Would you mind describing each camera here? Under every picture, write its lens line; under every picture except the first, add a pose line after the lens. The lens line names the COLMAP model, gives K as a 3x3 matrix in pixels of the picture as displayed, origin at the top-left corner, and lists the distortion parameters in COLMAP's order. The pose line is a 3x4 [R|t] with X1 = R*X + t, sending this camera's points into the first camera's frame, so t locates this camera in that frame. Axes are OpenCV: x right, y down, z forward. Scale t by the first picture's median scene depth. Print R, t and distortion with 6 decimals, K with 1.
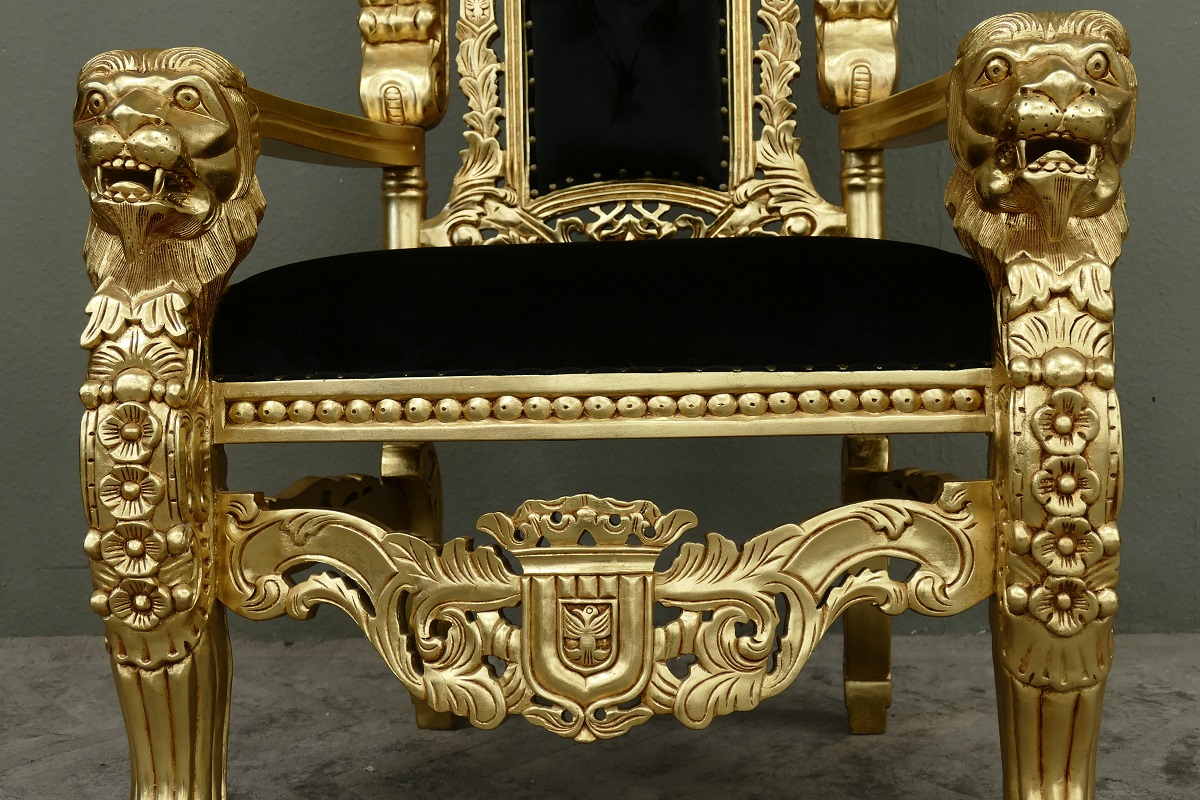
lens RADIAL K [[1685.0, 0, 597.1], [0, 1685.0, 399.0], [0, 0, 1]] dist [-0.035622, 0.022121]
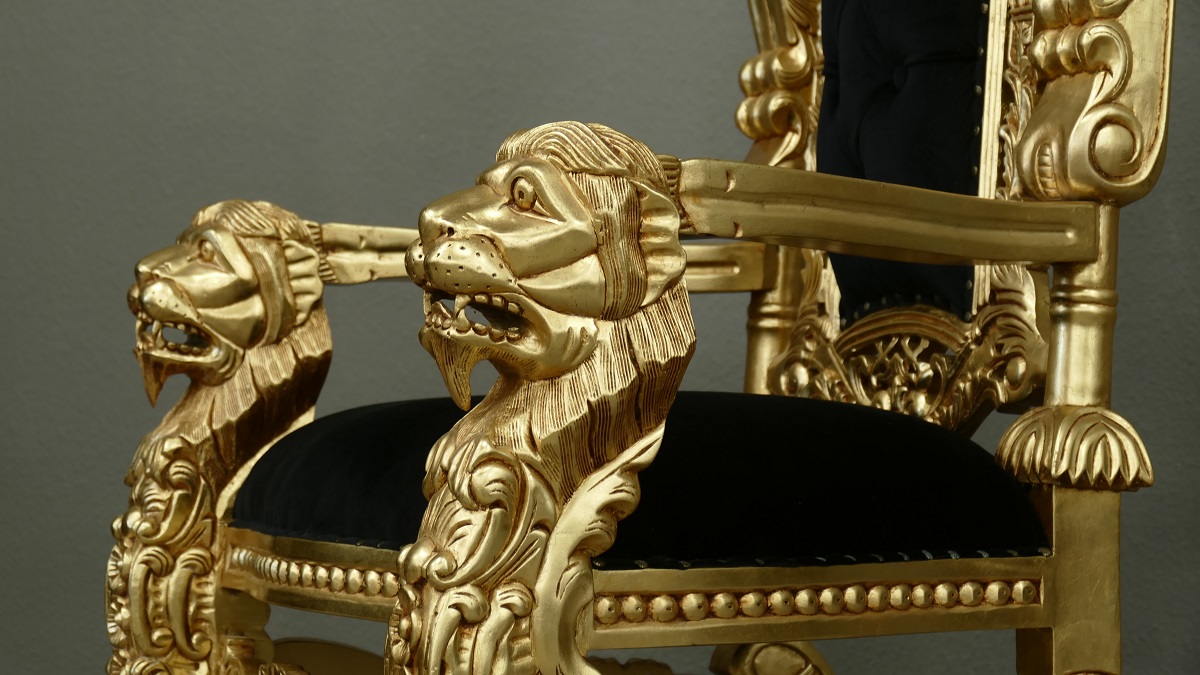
lens RADIAL K [[2961.0, 0, 579.3], [0, 2961.0, 335.3], [0, 0, 1]] dist [-0.062825, 0.169360]
pose [[0.478005, 0.001973, -0.878355, 1.503635], [-0.078016, 0.996141, -0.040219, -0.072553], [0.874886, 0.087750, 0.476314, 0.339008]]
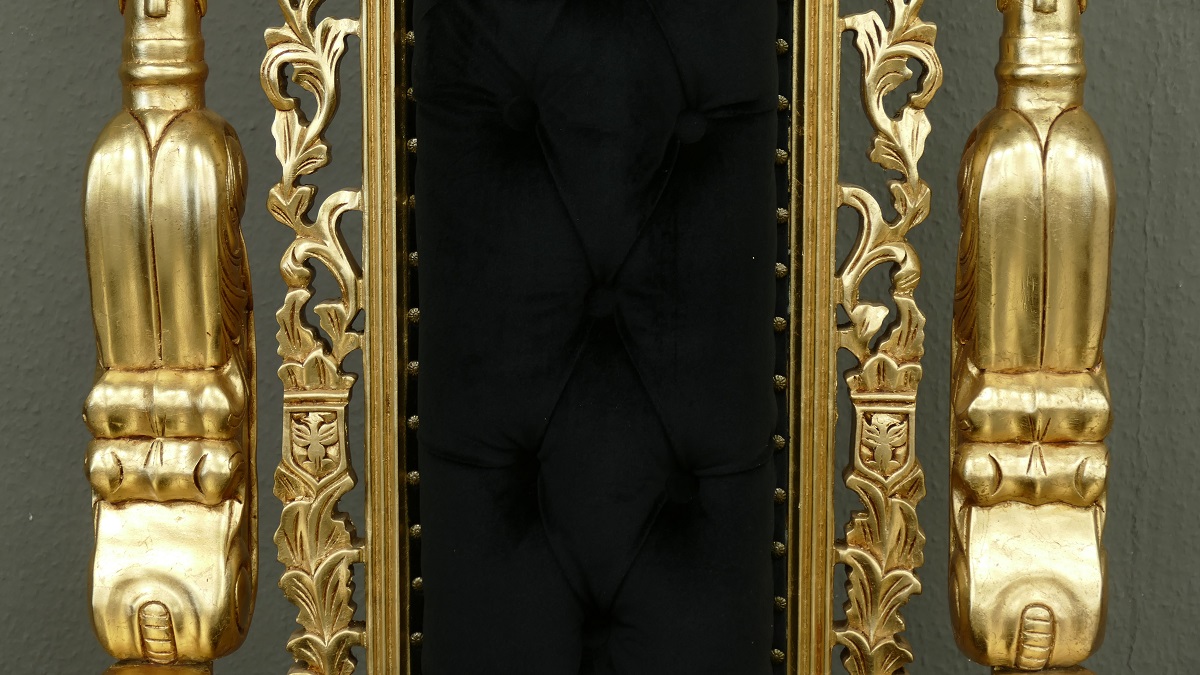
lens RADIAL K [[2961.0, 0, 579.3], [0, 2961.0, 335.3], [0, 0, 1]] dist [-0.062825, 0.169360]
pose [[0.997884, 0.012685, 0.063775, -0.066233], [-0.020320, 0.992500, 0.120544, -0.520597], [-0.061768, -0.121585, 0.990657, 0.112665]]
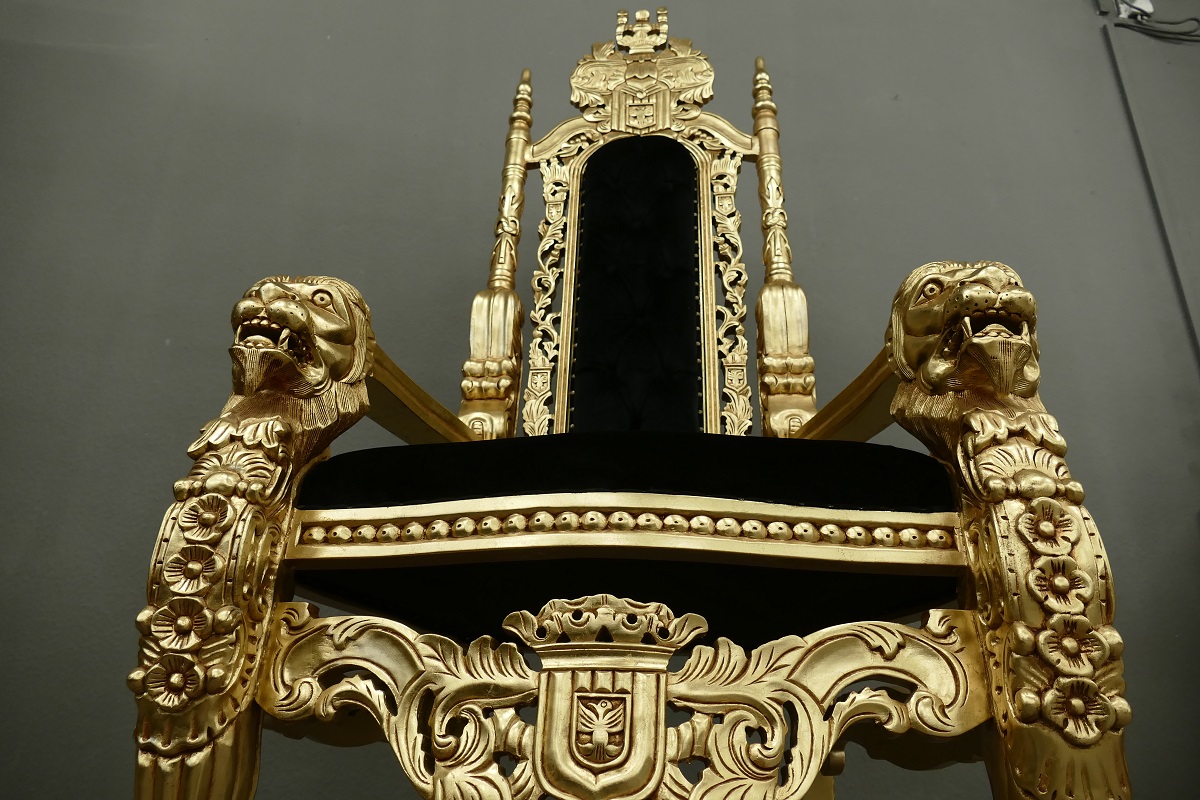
lens RADIAL K [[843.2, 0, 600.0], [0, 843.2, 400.0], [0, 0, 1]] dist [-0.045427, 0.048472]
pose [[0.998291, 0.058026, -0.006861, -0.013751], [-0.054151, 0.874670, -0.481684, 0.205256], [-0.021949, 0.481232, 0.876318, 0.455768]]
